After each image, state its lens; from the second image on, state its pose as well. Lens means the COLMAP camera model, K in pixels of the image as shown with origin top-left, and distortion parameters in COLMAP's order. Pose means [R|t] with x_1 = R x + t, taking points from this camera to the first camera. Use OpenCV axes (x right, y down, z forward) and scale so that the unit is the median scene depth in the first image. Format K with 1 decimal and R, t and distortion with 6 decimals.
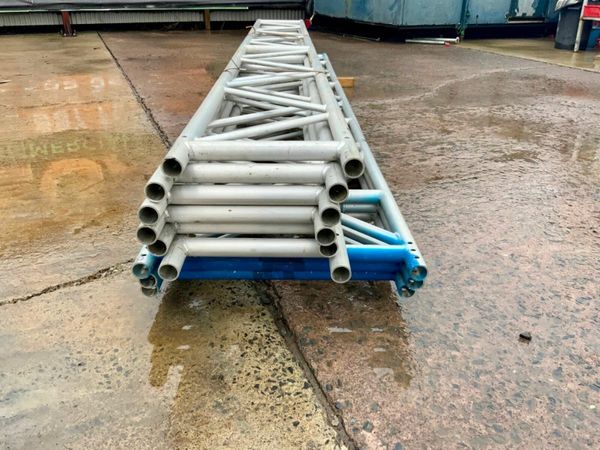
lens RADIAL K [[501.7, 0, 300.0], [0, 501.7, 225.0], [0, 0, 1]] dist [0.041994, -0.077354]
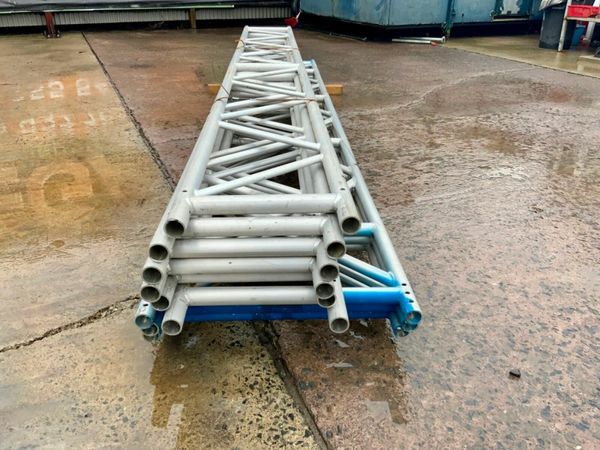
lens RADIAL K [[501.7, 0, 300.0], [0, 501.7, 225.0], [0, 0, 1]] dist [0.041994, -0.077354]
pose [[0.999620, -0.013036, 0.024274, -0.016982], [0.012631, 0.999780, 0.016772, -0.098636], [-0.024487, -0.016459, 0.999565, -0.023813]]
